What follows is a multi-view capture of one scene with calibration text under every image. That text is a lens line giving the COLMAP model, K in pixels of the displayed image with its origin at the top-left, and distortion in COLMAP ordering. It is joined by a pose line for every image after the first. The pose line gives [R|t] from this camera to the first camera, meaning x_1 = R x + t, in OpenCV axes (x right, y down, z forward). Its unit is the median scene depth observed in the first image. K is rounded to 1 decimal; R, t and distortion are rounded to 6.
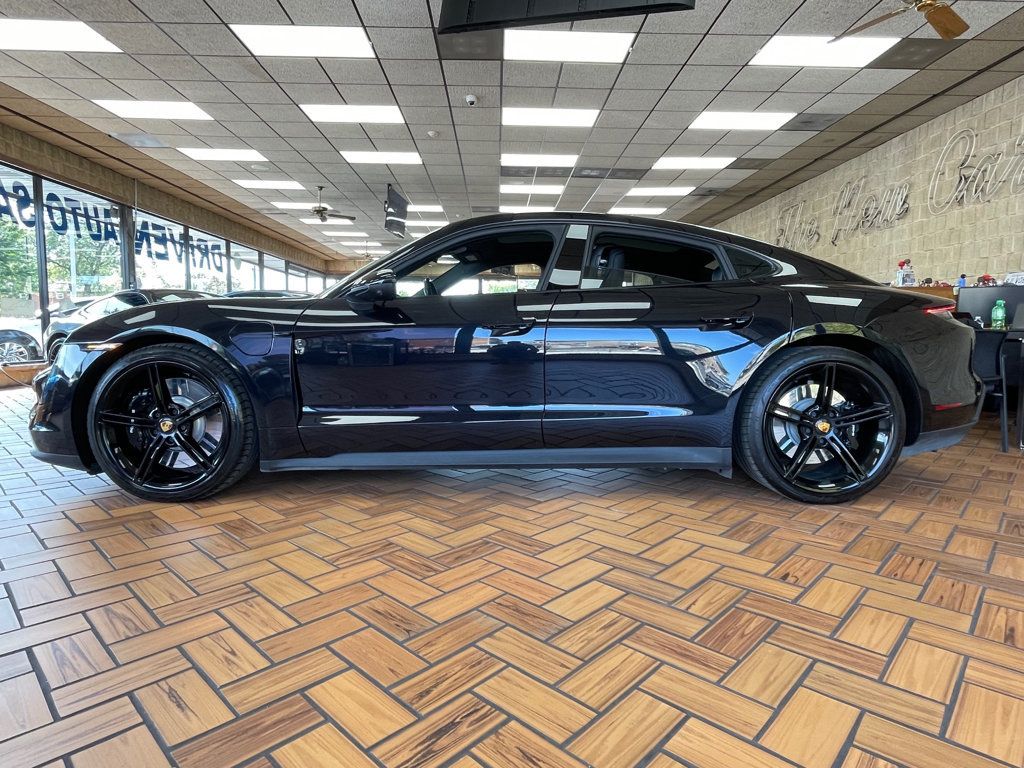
lens RADIAL K [[574.8, 0, 512.0], [0, 574.8, 384.0], [0, 0, 1]] dist [-0.003585, -0.002380]
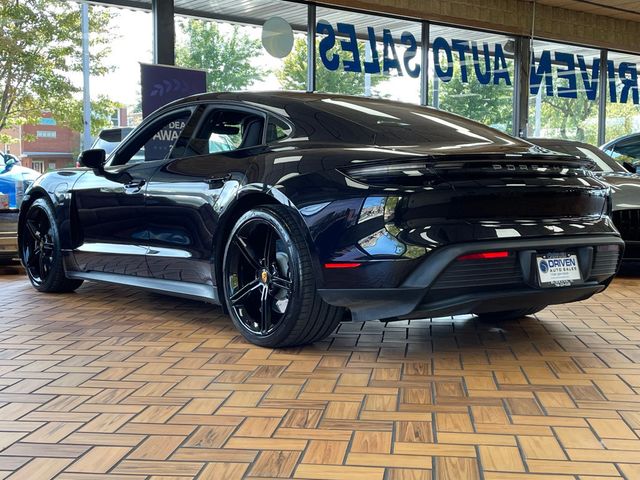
lens RADIAL K [[896.5, 0, 320.0], [0, 896.5, 240.0], [0, 0, 1]] dist [0.086666, -0.010280]
pose [[0.597126, 0.044150, -0.800931, 1.046630], [-0.071354, 0.997449, 0.001785, -0.008026], [0.798967, 0.056084, 0.598753, 0.047766]]
